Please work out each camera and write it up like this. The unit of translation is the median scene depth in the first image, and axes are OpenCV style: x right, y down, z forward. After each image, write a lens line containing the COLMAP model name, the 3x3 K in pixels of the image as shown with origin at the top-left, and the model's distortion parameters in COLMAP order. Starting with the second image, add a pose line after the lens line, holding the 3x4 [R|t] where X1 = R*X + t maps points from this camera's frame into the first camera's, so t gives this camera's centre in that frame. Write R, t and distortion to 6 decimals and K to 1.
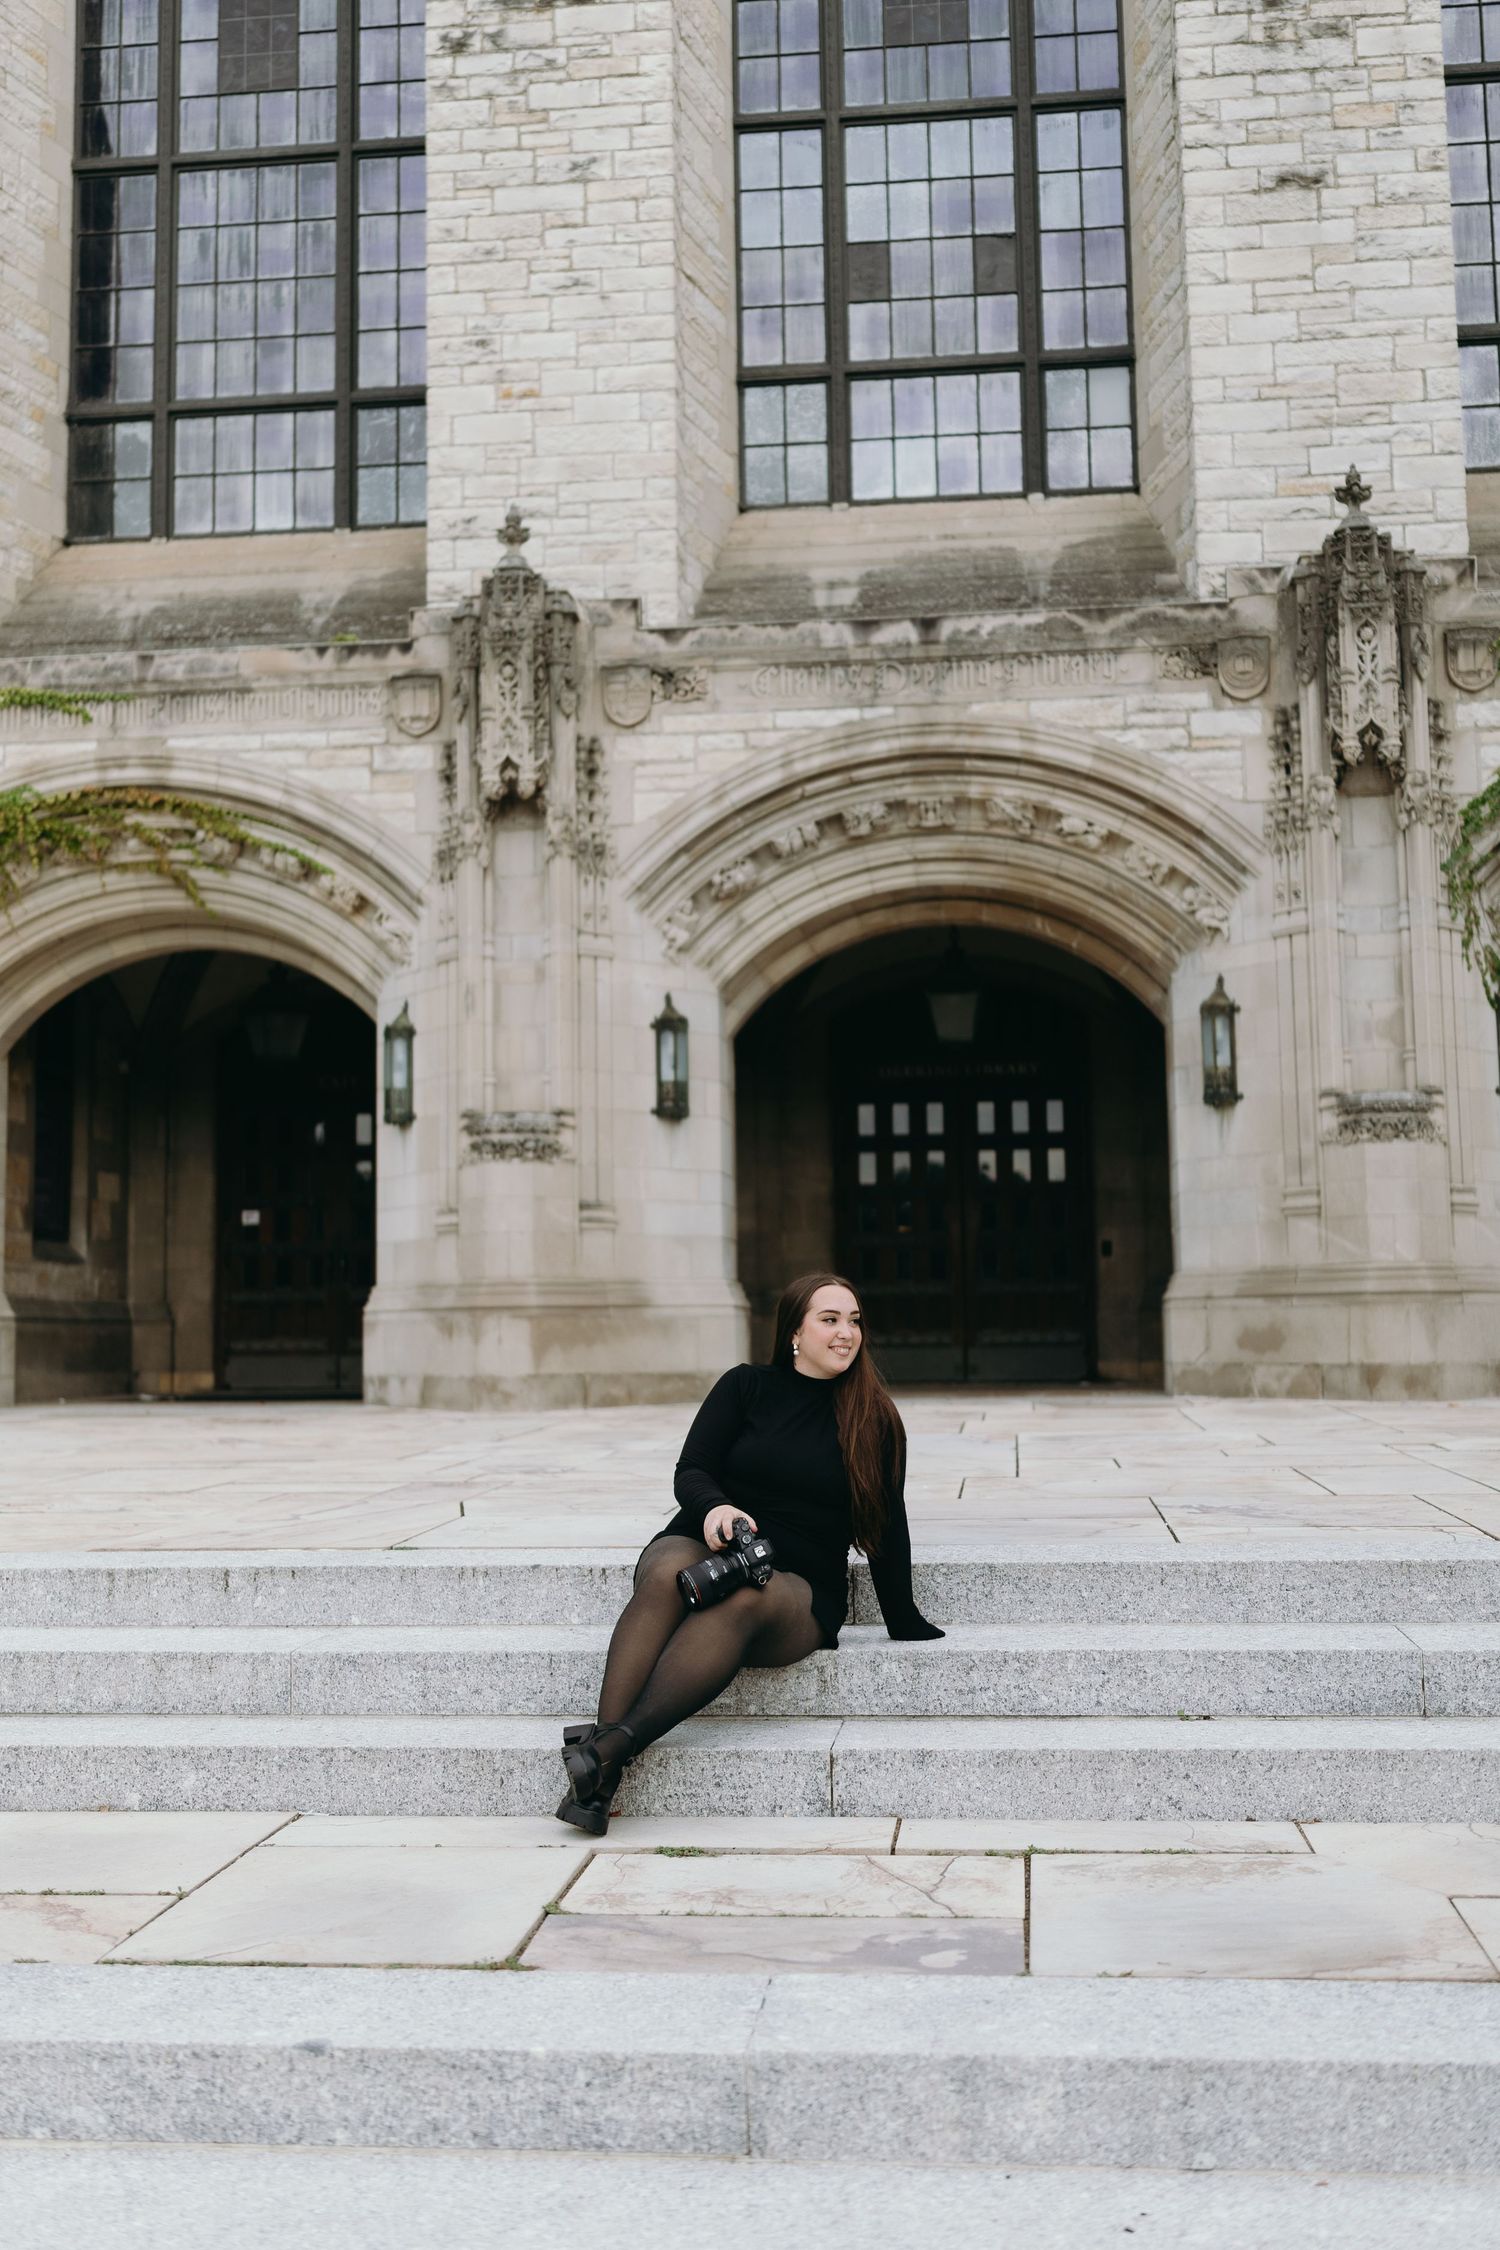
lens RADIAL K [[2186.5, 0, 751.4], [0, 2186.5, 1028.7], [0, 0, 1]] dist [-0.002069, -0.003312]
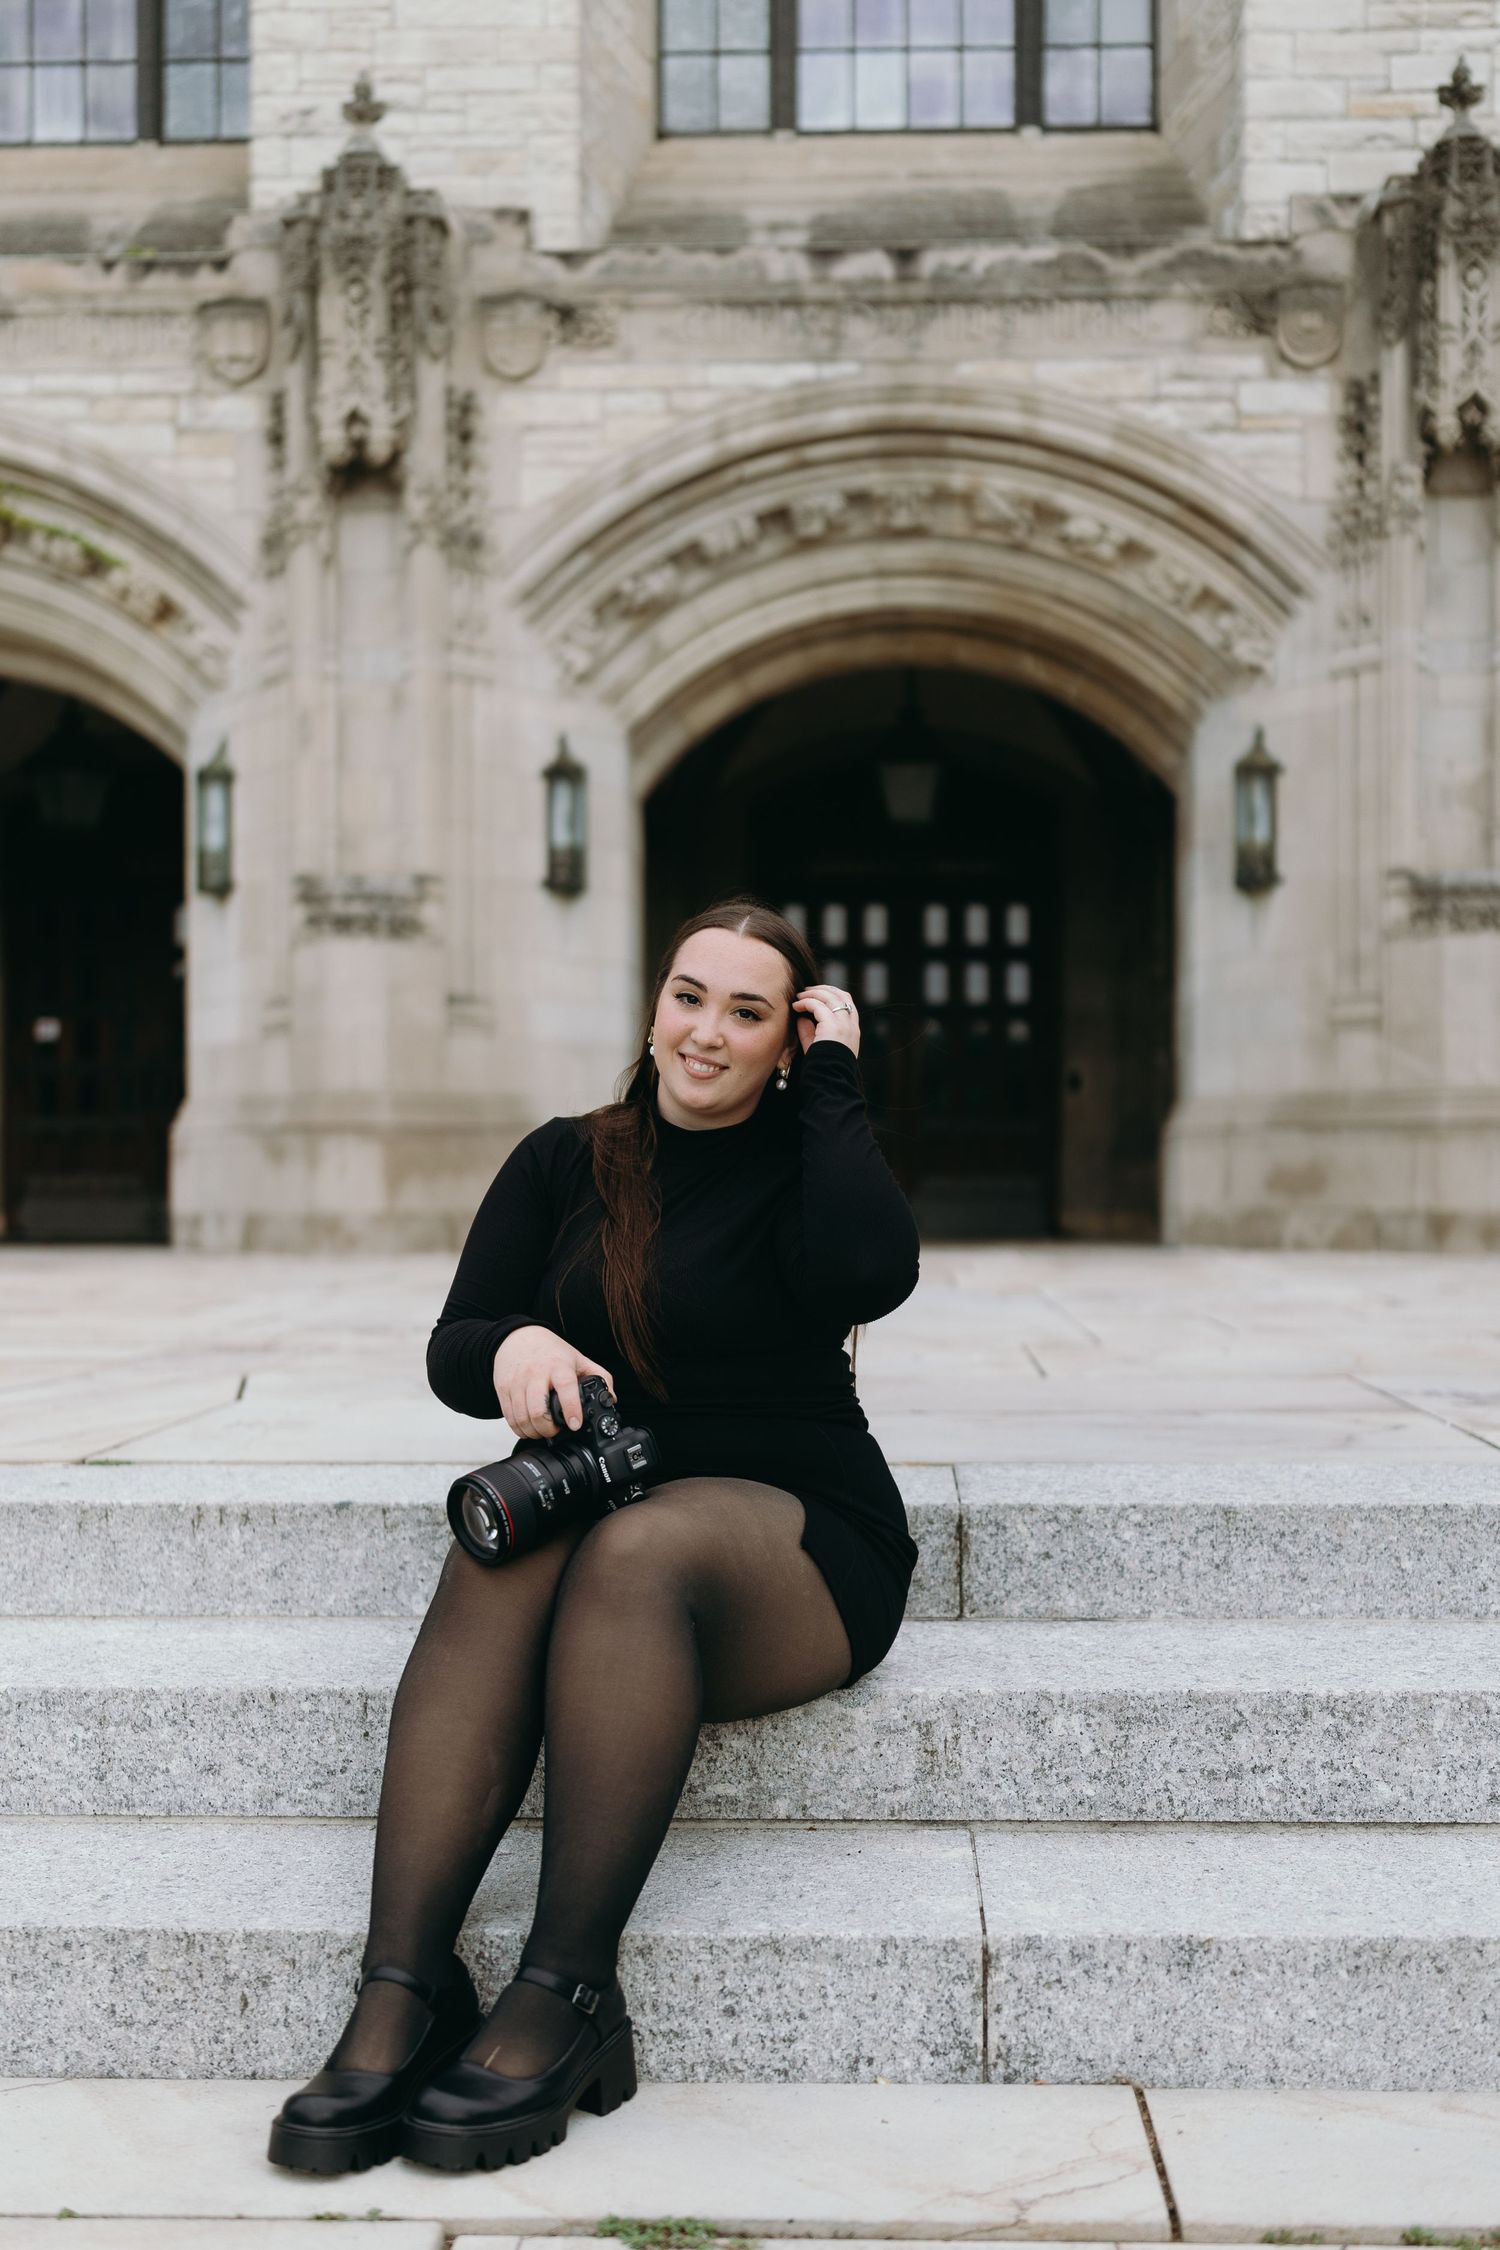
lens RADIAL K [[2284.7, 0, 750.0], [0, 2284.7, 1125.0], [0, 0, 1]] dist [-0.001875, 0.004927]
pose [[0.998564, 0.013195, 0.051913, -0.011779], [-0.018602, 0.994288, 0.105097, 0.036170], [-0.050230, -0.105911, 0.993106, 0.172442]]
